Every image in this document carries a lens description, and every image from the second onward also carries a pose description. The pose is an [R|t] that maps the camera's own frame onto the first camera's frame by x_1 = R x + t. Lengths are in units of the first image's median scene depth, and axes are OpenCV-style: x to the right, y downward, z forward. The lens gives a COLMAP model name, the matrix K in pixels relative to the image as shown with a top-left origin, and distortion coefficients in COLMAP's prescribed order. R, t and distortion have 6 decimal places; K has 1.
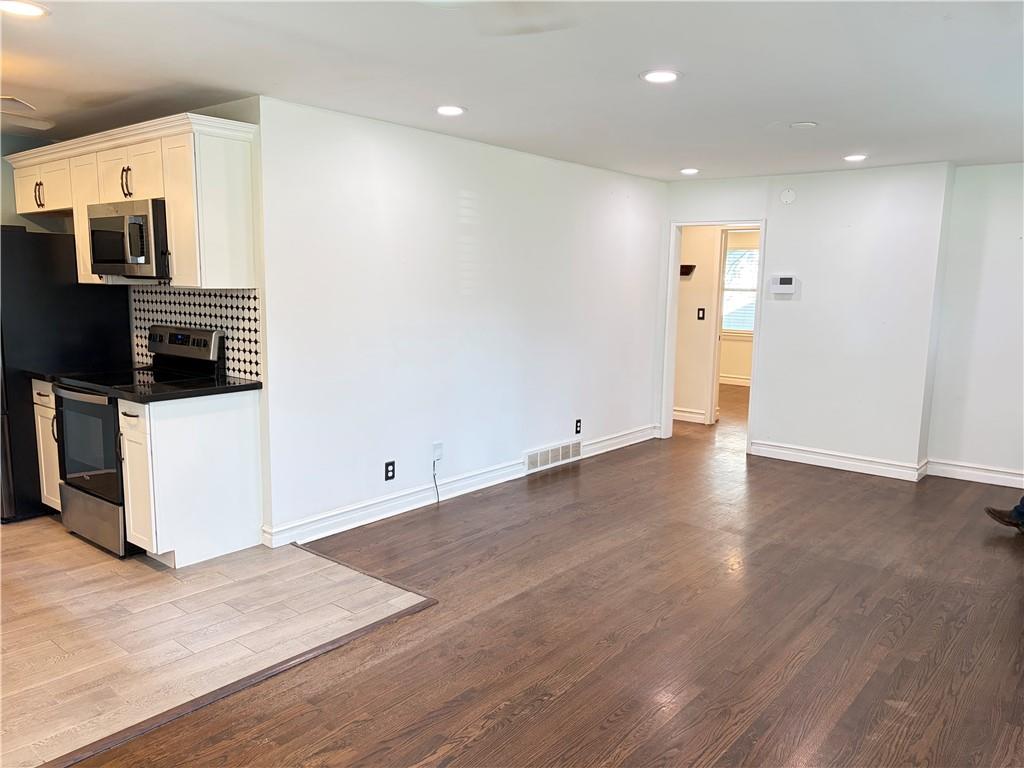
lens RADIAL K [[770.9, 0, 515.0], [0, 770.9, 384.7], [0, 0, 1]] dist [0.055563, -0.059007]
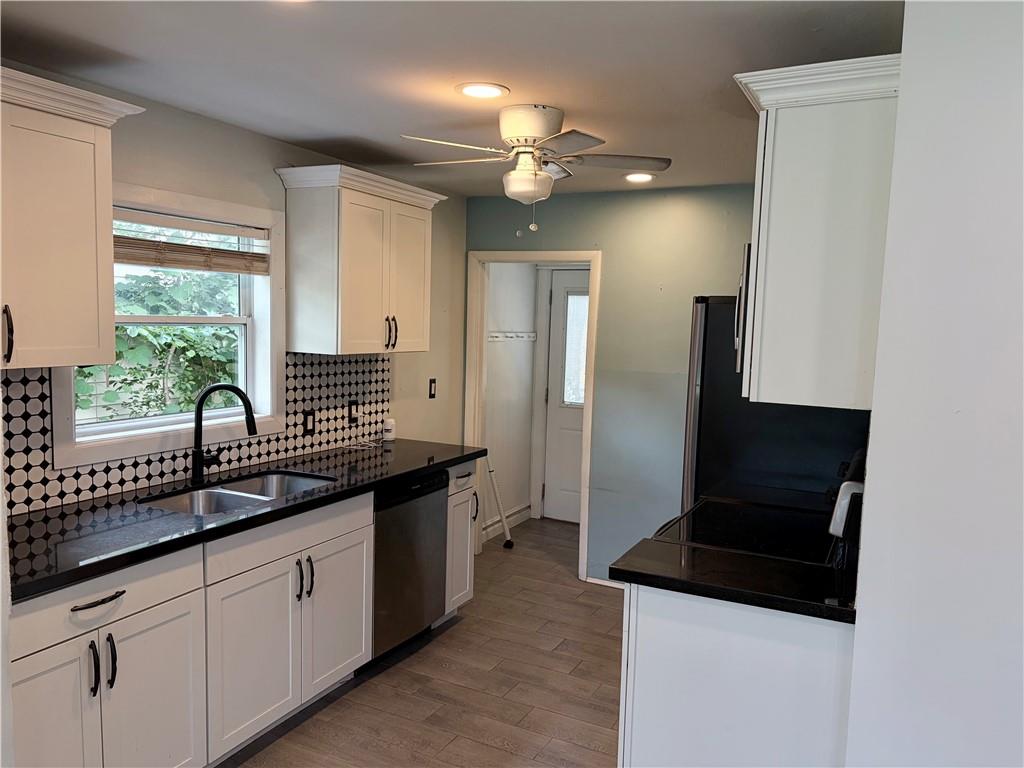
lens RADIAL K [[770.9, 0, 512.2], [0, 770.9, 395.9], [0, 0, 1]] dist [0.055563, -0.059007]
pose [[0.220477, 0.091620, -0.971080, 0.066577], [-0.161531, 0.985261, 0.056283, -0.117422], [0.961924, 0.144450, 0.232027, 0.645106]]
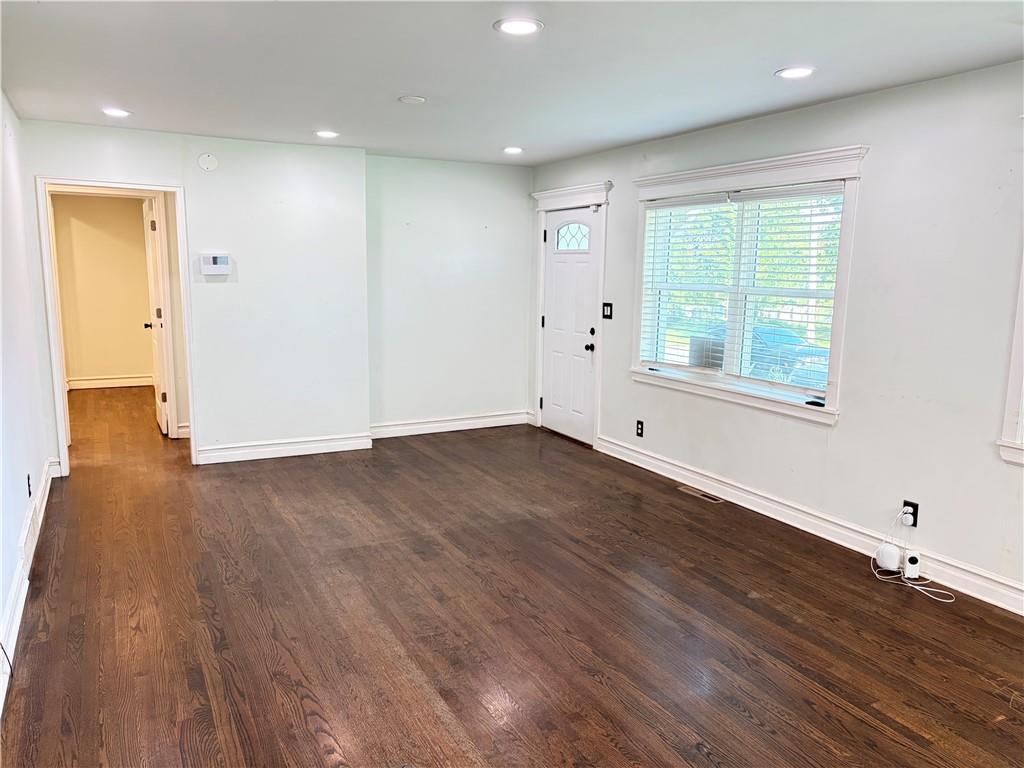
lens RADIAL K [[770.9, 0, 511.1], [0, 770.9, 387.5], [0, 0, 1]] dist [0.055563, -0.059007]
pose [[0.398462, -0.156905, 0.903664, -0.506354], [0.120297, 0.985688, 0.118103, -0.085170], [-0.909262, 0.061648, 0.411634, 0.526181]]
